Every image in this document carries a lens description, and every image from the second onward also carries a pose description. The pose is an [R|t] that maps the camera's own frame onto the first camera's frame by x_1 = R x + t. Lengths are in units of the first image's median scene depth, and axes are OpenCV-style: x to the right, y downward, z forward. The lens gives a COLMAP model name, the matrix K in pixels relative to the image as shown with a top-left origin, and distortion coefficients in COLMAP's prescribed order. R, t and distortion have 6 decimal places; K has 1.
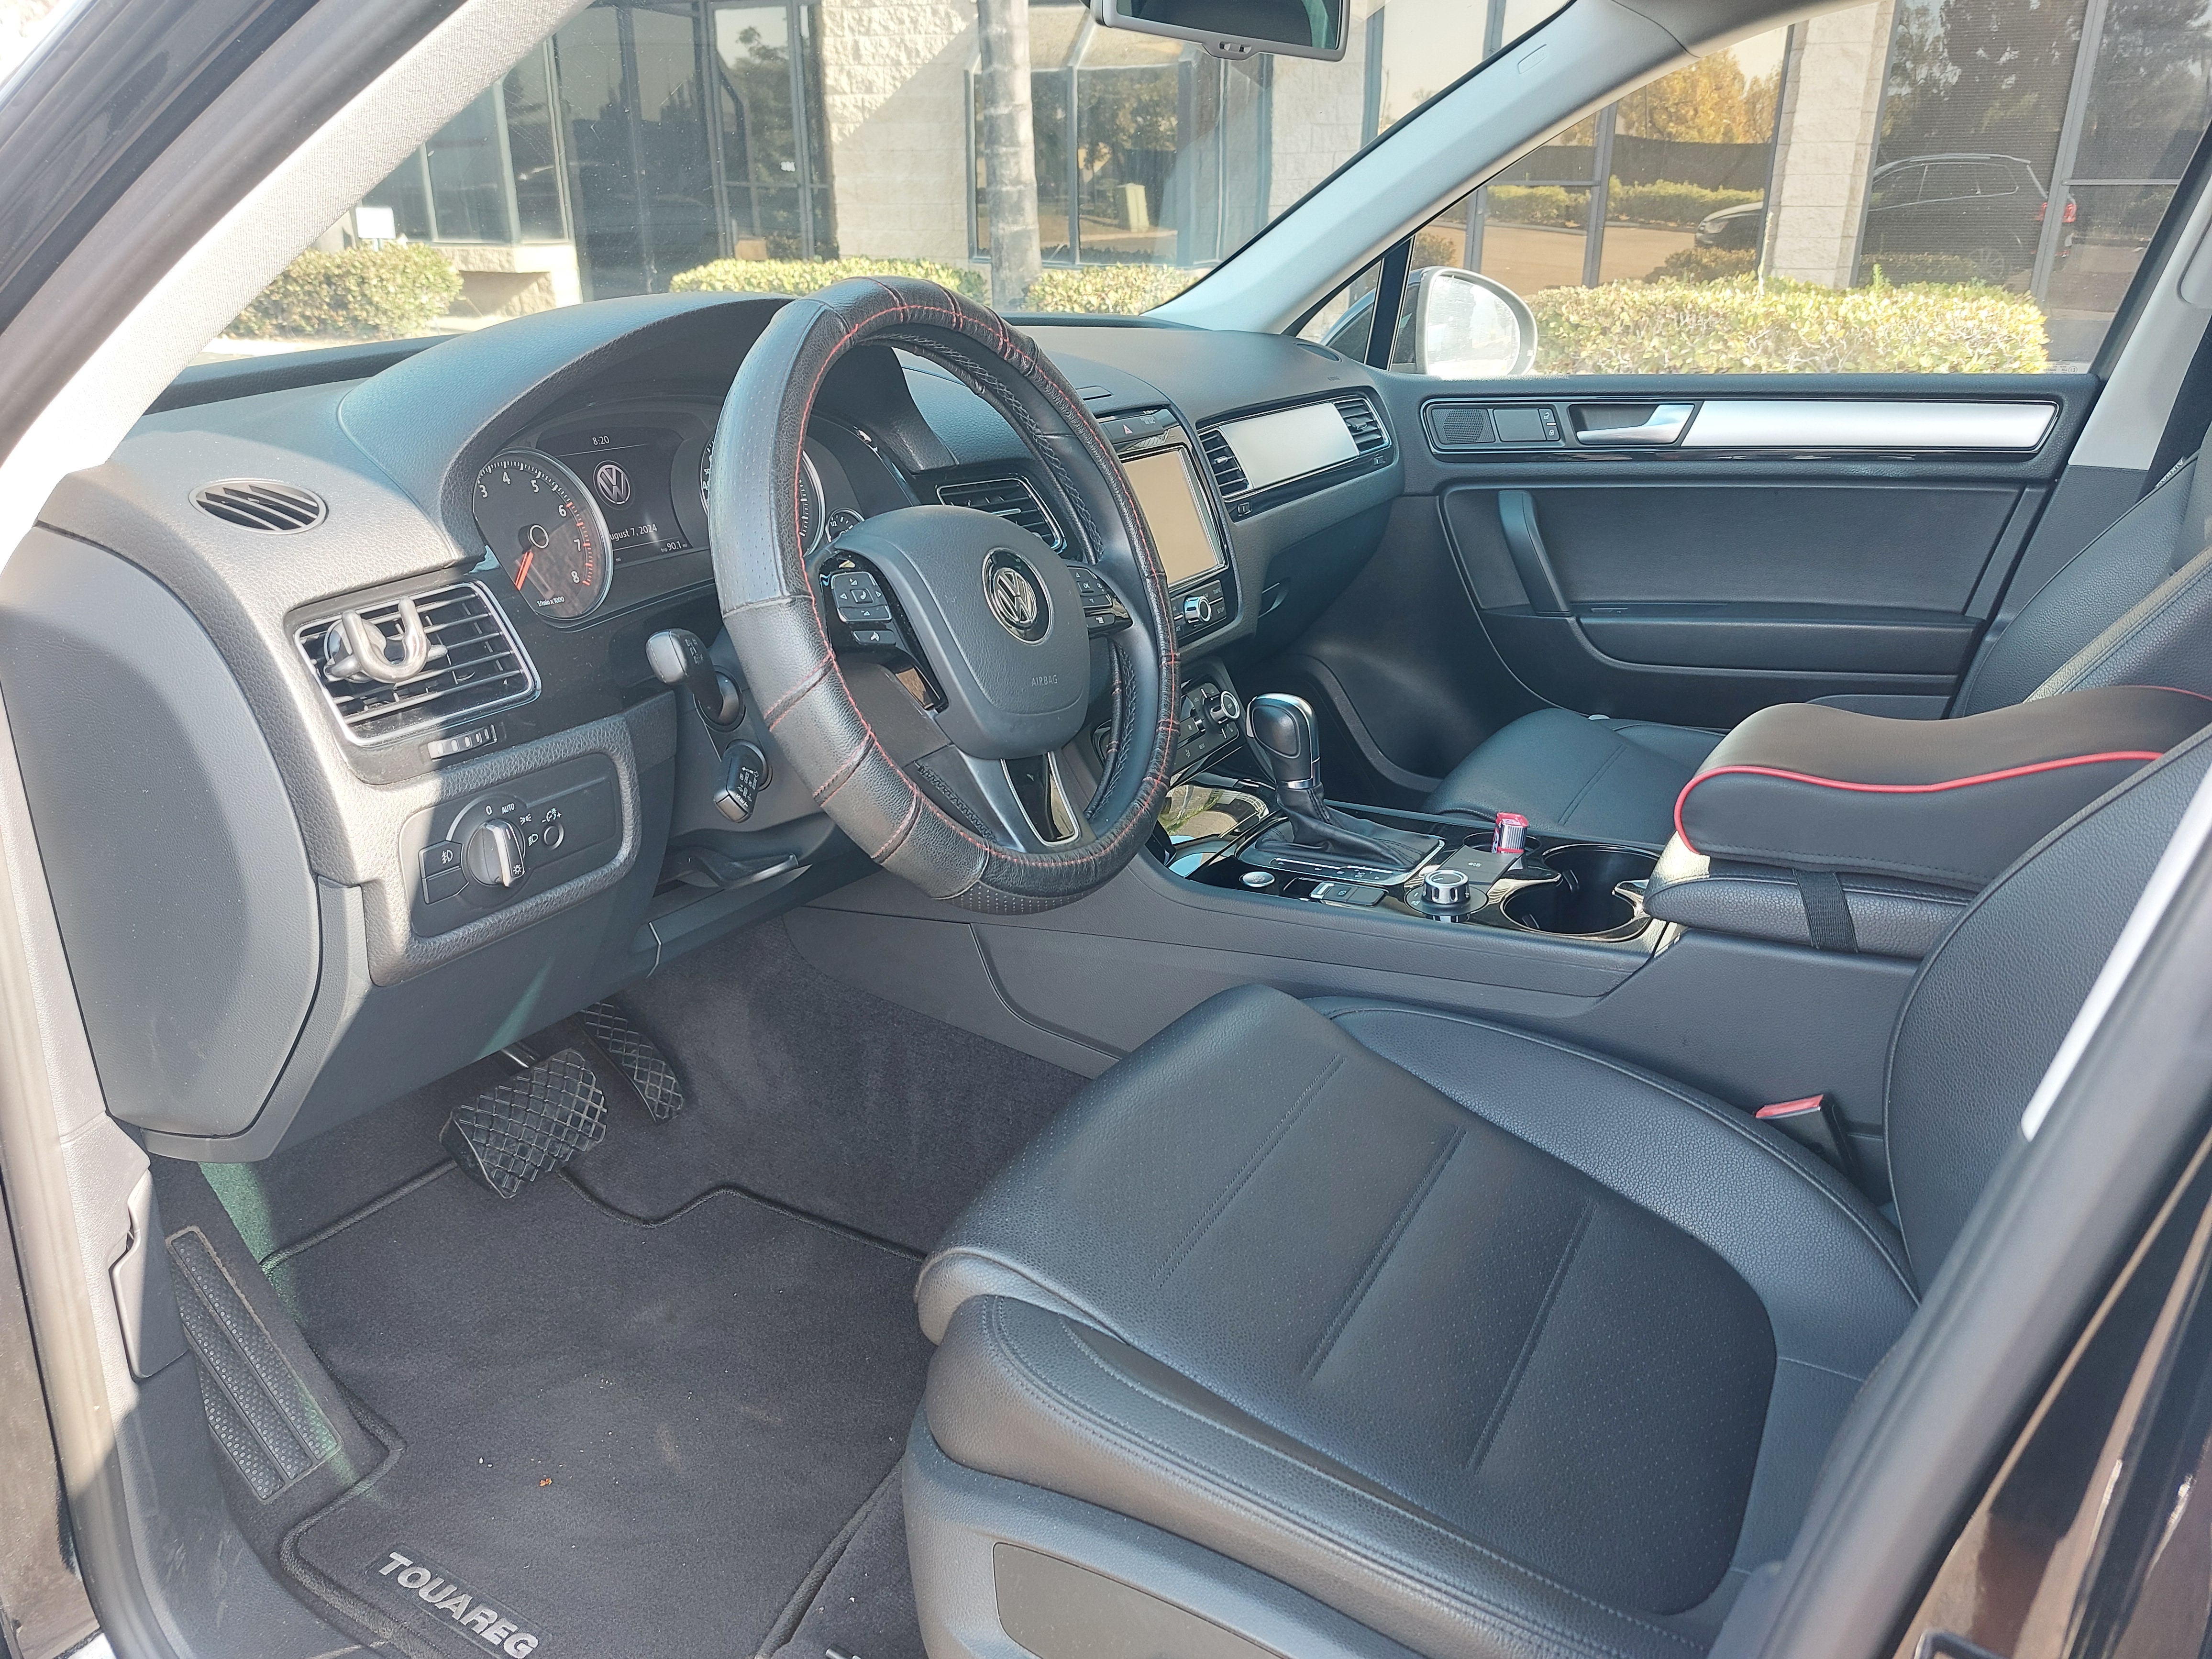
lens RADIAL K [[1612.7, 0, 1108.5], [0, 1612.7, 814.1], [0, 0, 1]] dist [0.016910, -0.015438]
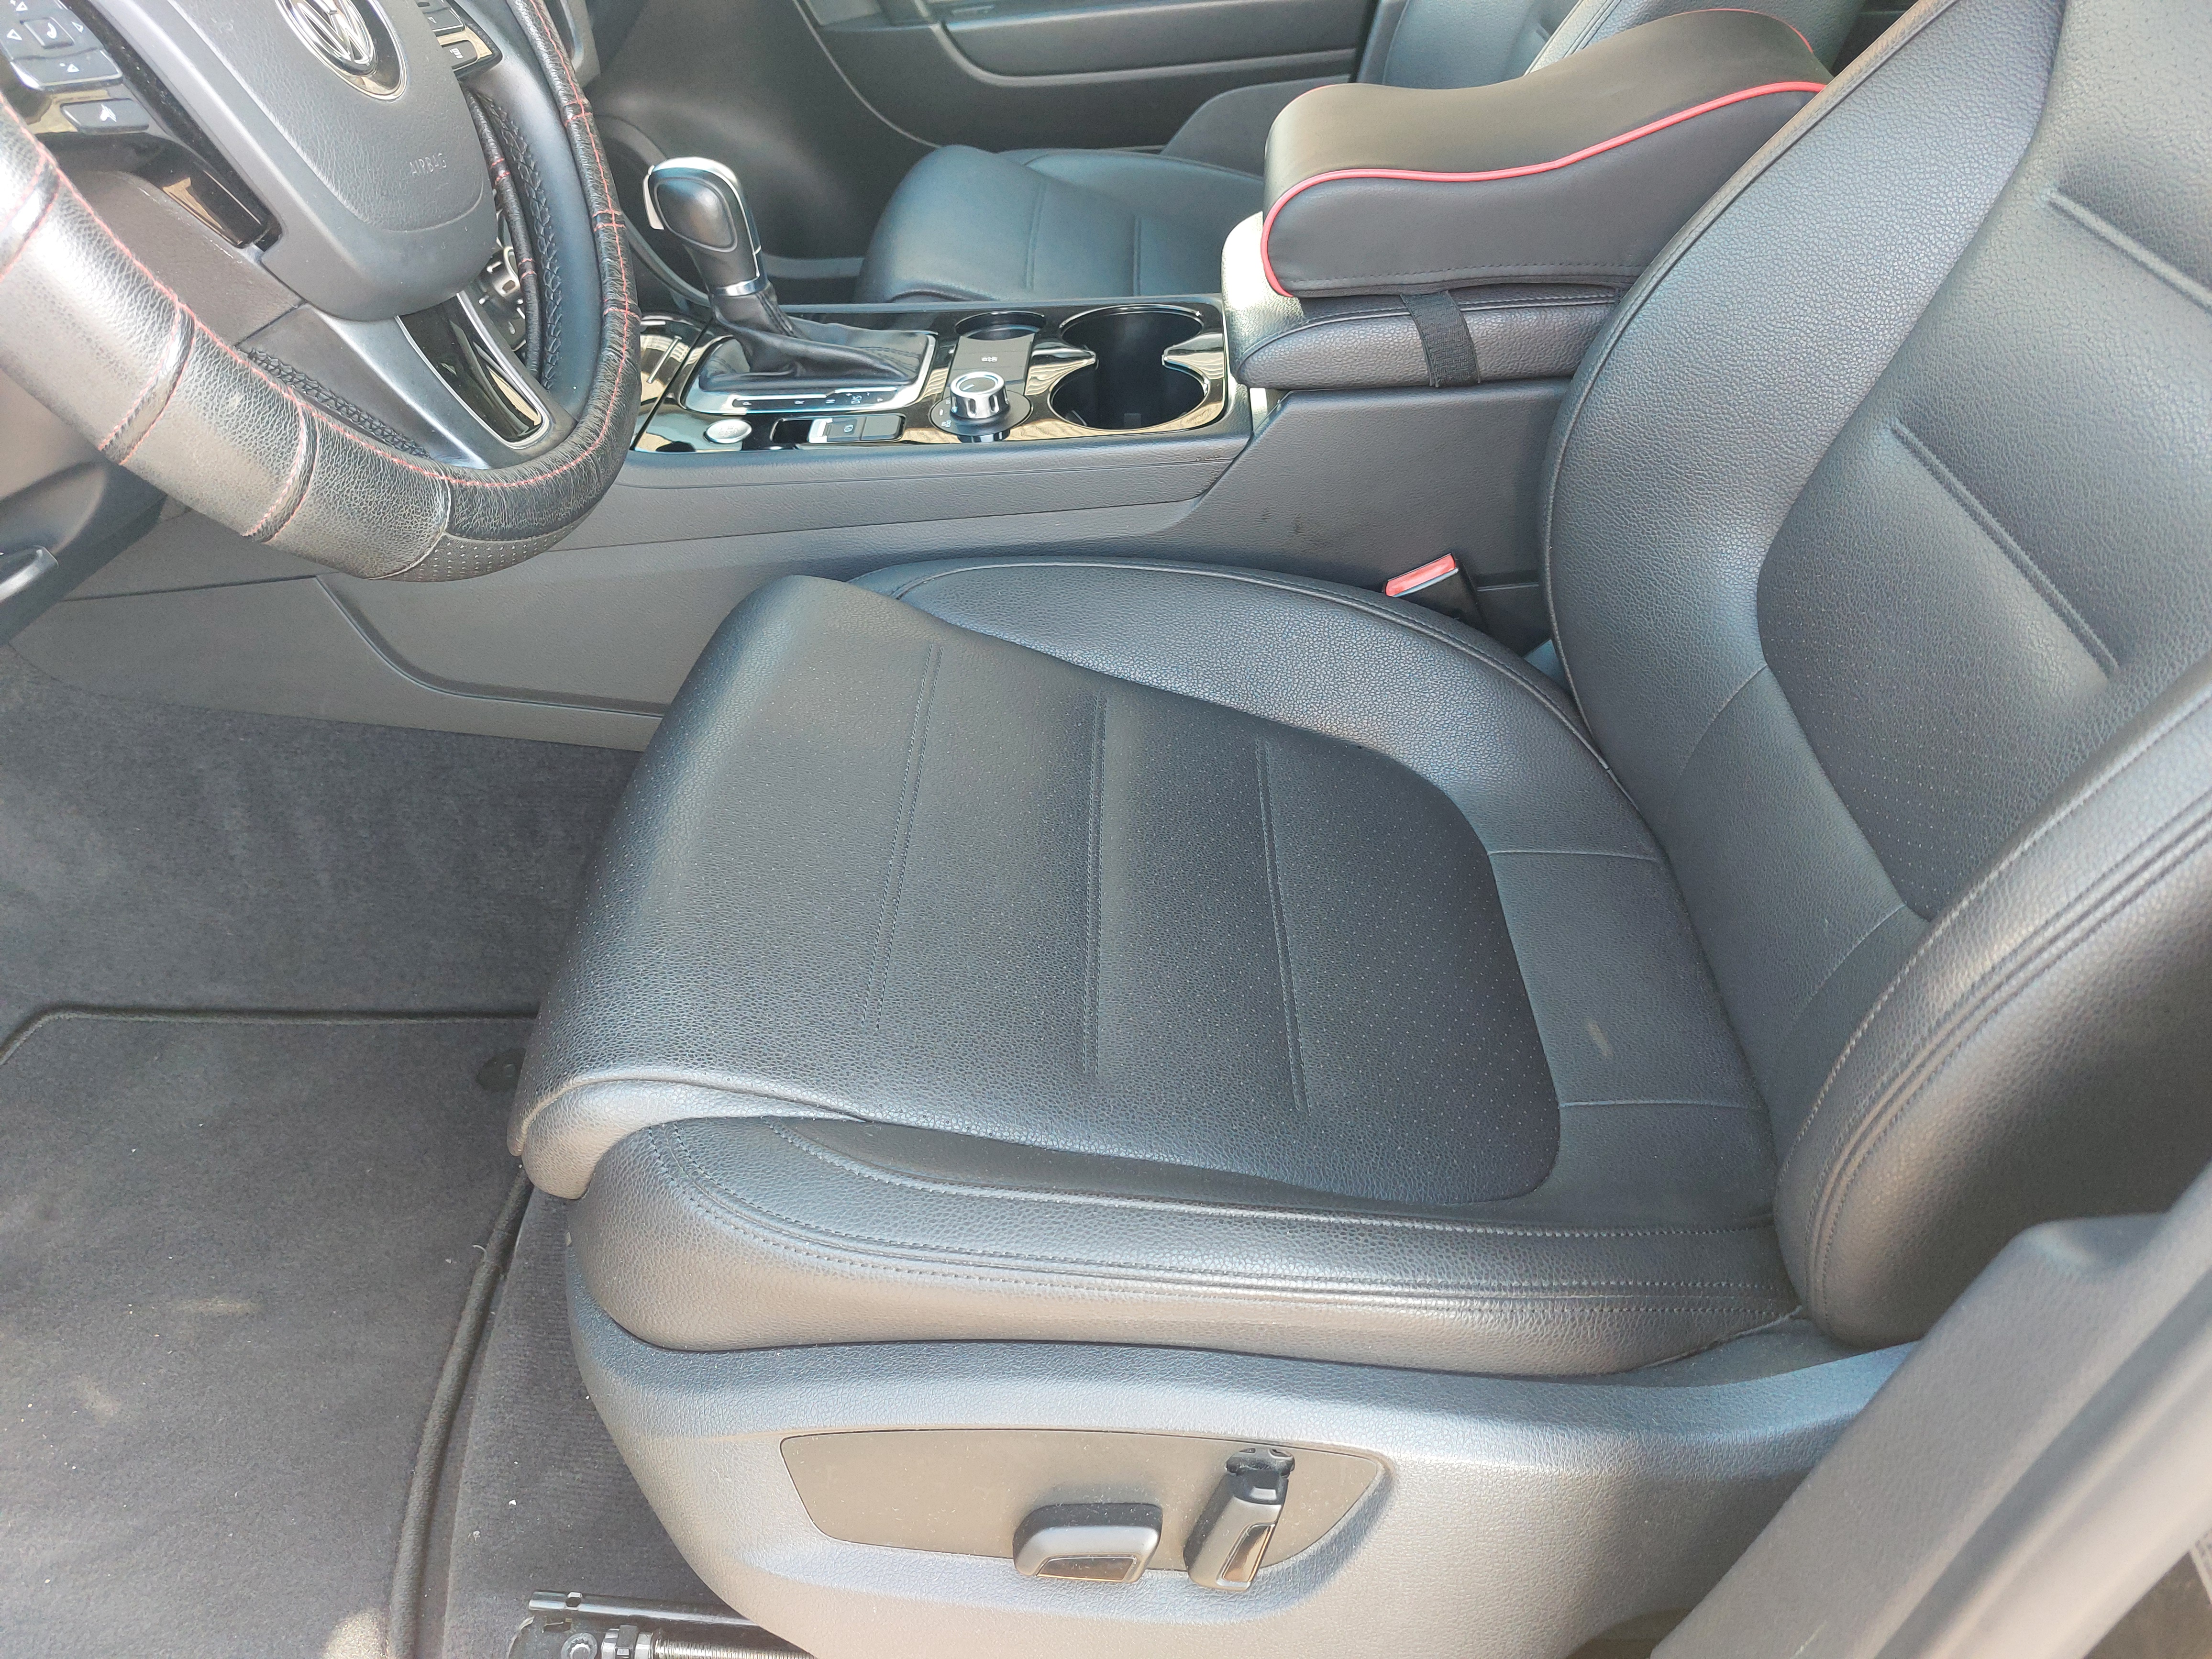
lens RADIAL K [[1612.7, 0, 1115.6], [0, 1612.7, 837.2], [0, 0, 1]] dist [0.016910, -0.015438]
pose [[0.880507, -0.290760, 0.374389, -0.089252], [0.158372, 0.924848, 0.345795, -0.017061], [-0.446796, -0.245182, 0.860383, 0.254979]]
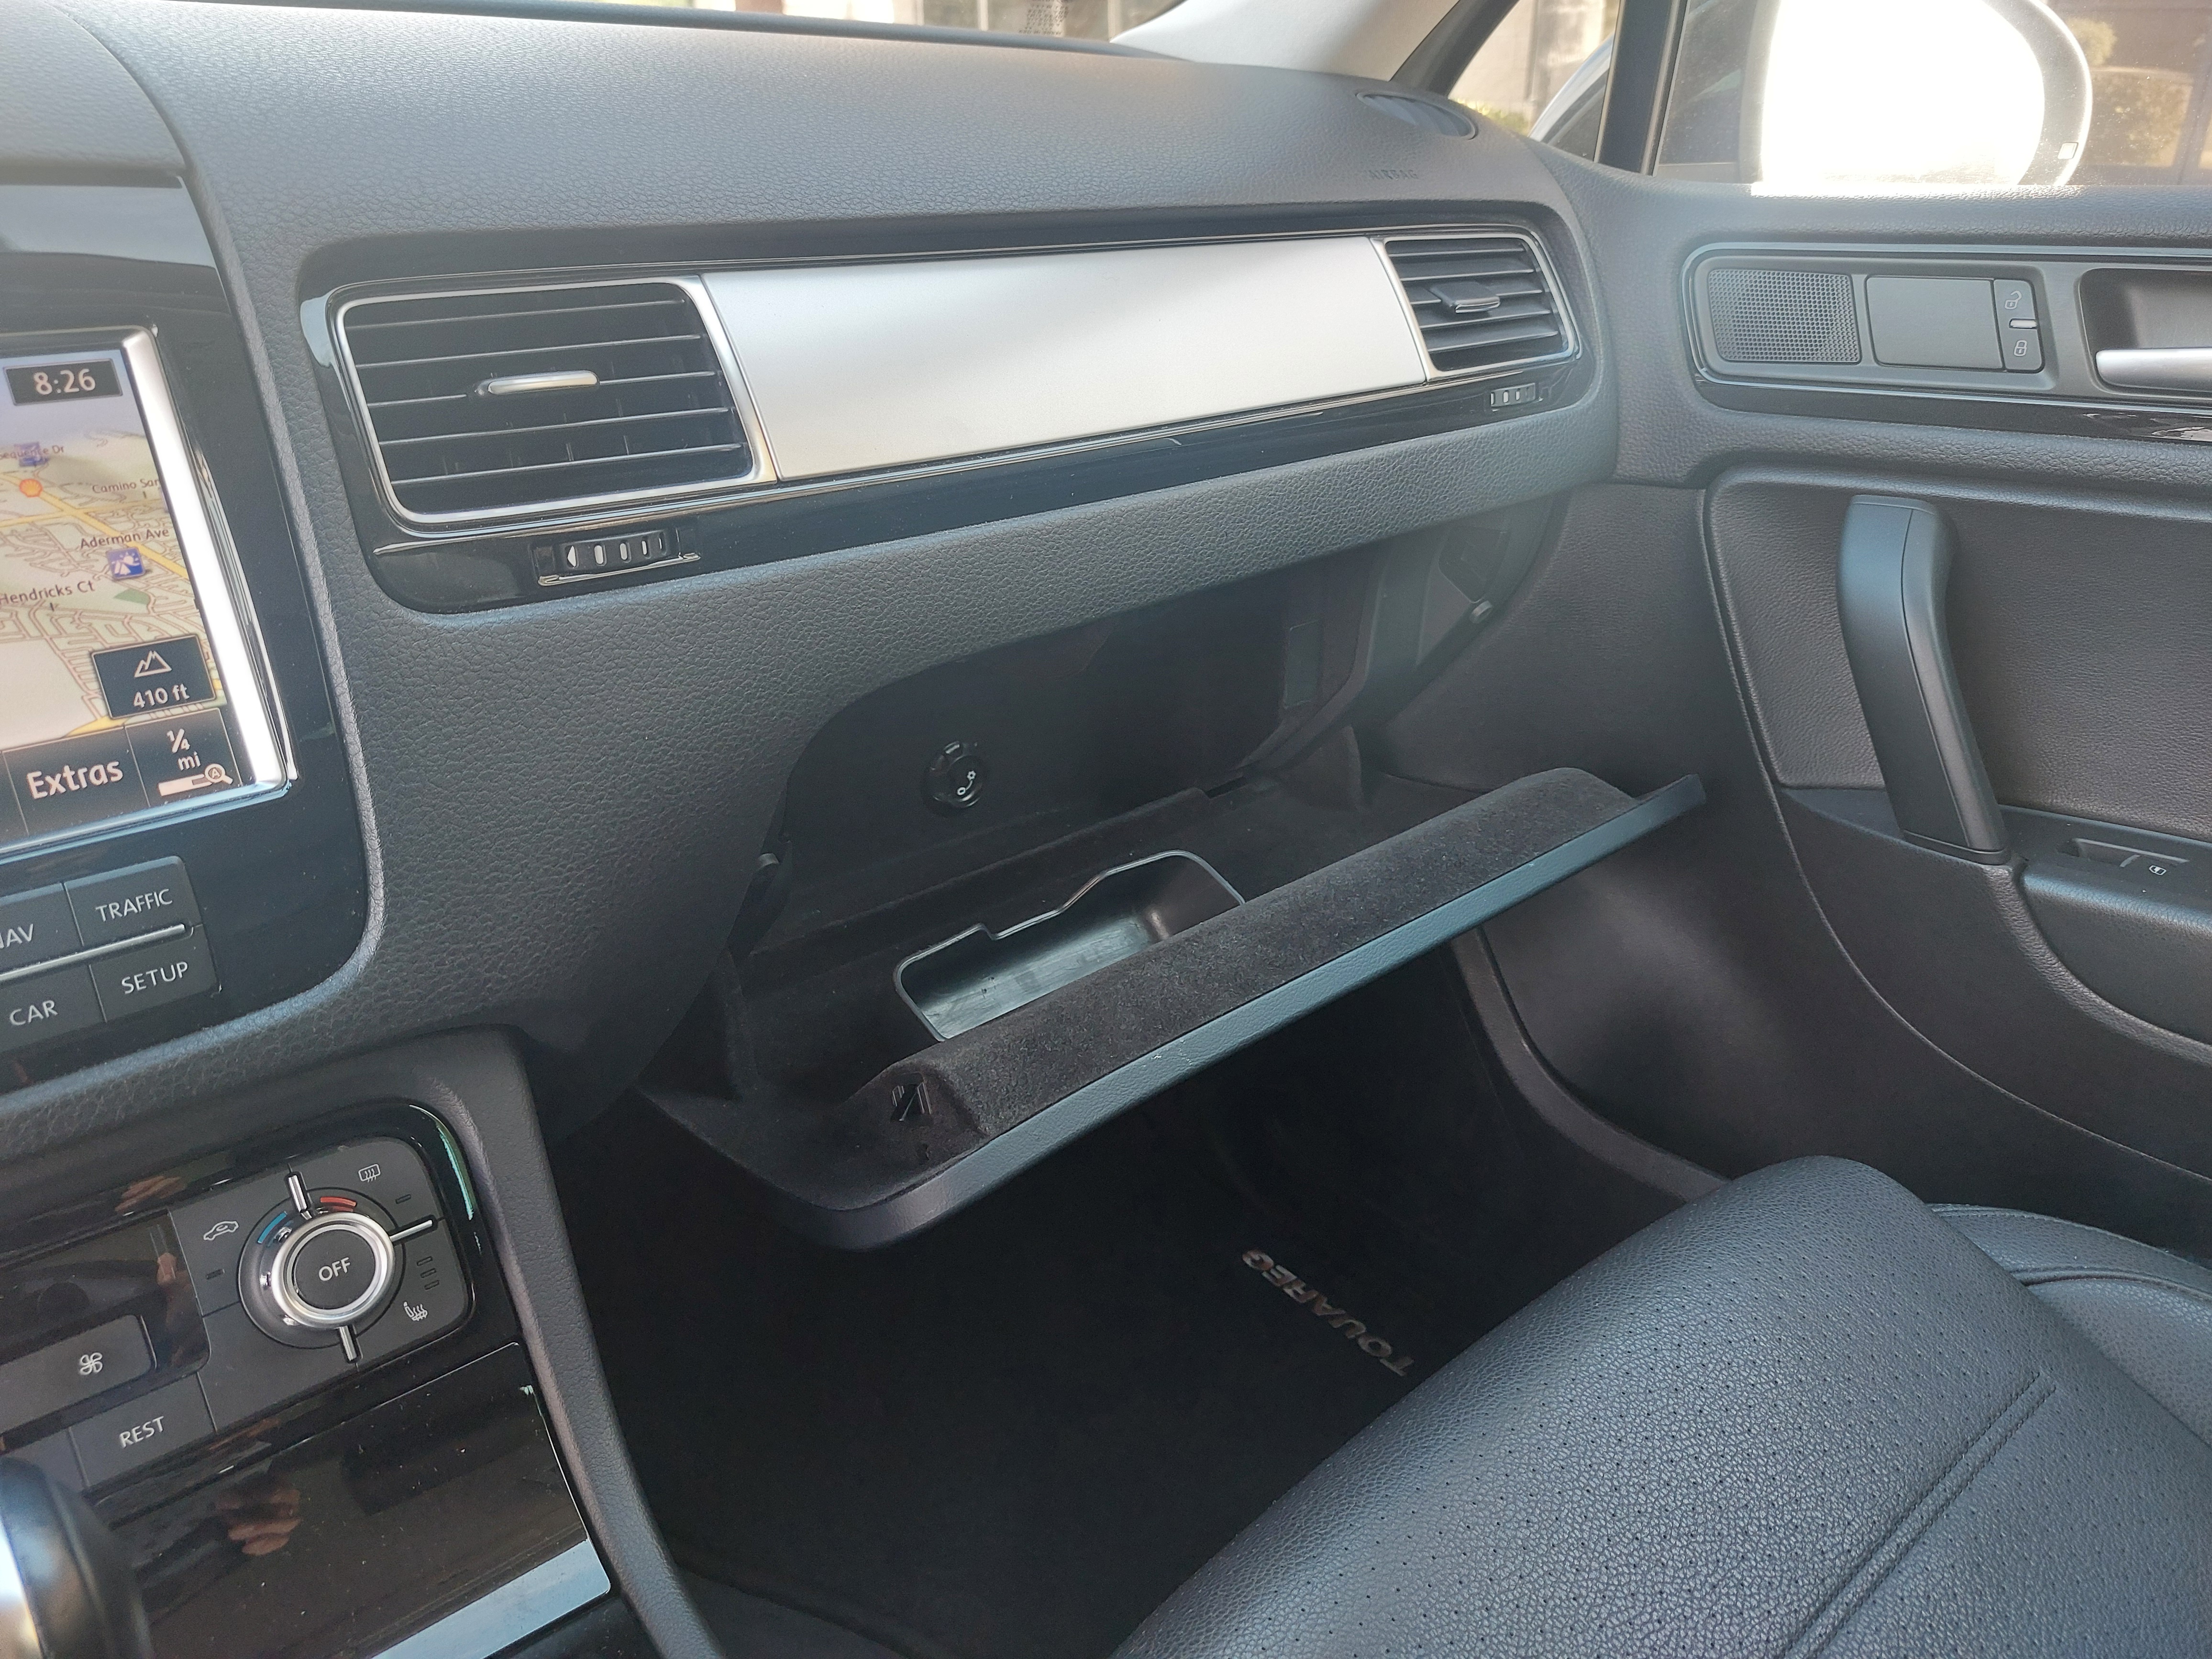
lens RADIAL K [[1612.7, 0, 1099.7], [0, 1612.7, 781.8], [0, 0, 1]] dist [0.016910, -0.015438]
pose [[0.935305, 0.145174, -0.322689, 0.334220], [-0.125747, 0.988801, 0.080373, -0.227491], [0.330744, -0.034596, 0.943086, 0.930706]]
